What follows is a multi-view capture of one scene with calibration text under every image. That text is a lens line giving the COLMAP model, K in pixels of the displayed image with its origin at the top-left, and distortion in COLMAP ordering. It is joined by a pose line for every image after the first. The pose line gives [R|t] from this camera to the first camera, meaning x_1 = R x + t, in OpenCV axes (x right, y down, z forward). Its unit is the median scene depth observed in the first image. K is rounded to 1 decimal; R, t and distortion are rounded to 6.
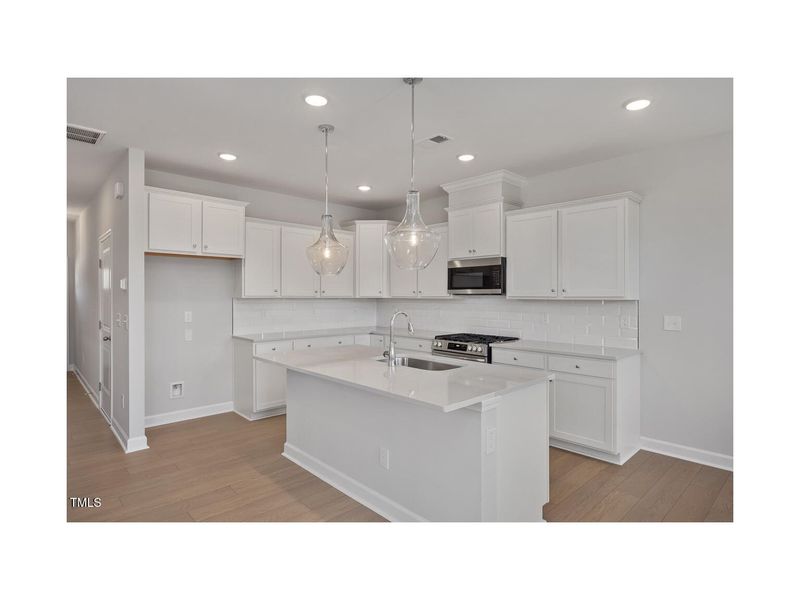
lens RADIAL K [[432.8, 0, 400.0], [0, 432.8, 300.0], [0, 0, 1]] dist [-0.000175, -0.000158]
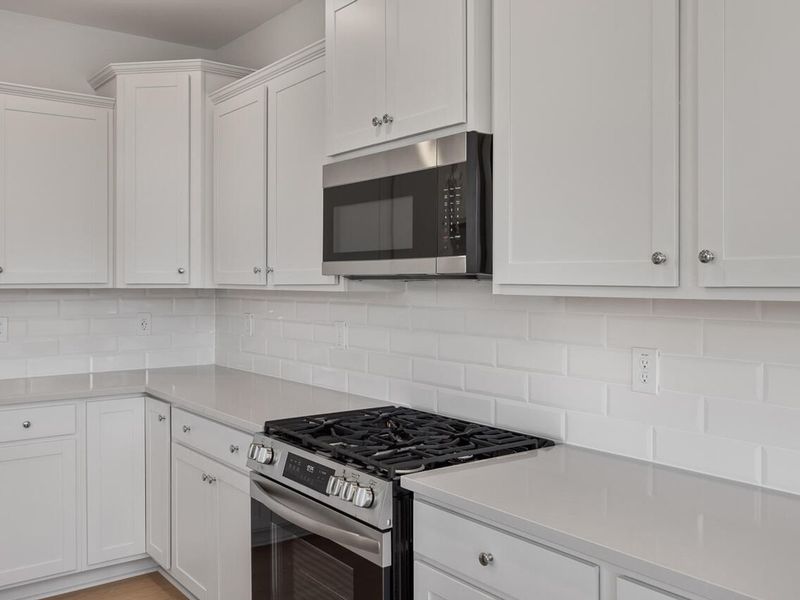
lens RADIAL K [[749.0, 0, 397.4], [0, 749.0, 286.3], [0, 0, 1]] dist [-0.005459, -0.008569]
pose [[0.993368, 0.003507, -0.114922, 0.228339], [-0.004304, 0.999968, -0.006689, -0.003911], [0.114895, 0.007139, 0.993352, 0.520417]]
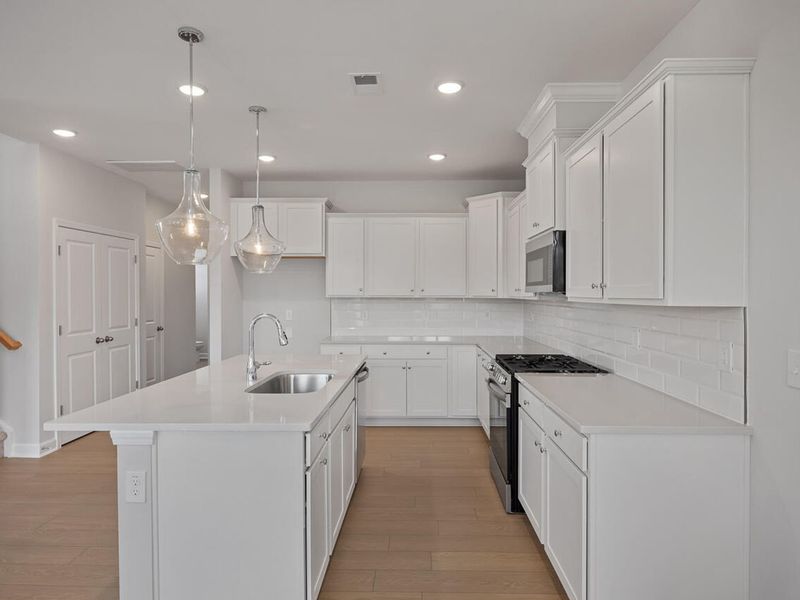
lens RADIAL K [[502.8, 0, 400.0], [0, 502.8, 300.0], [0, 0, 1]] dist [0.000452, -0.000029]
pose [[0.698184, 0.009224, -0.715859, 0.546085], [-0.008295, 0.999954, 0.004794, -0.005360], [0.715870, 0.002591, 0.698229, 0.343654]]
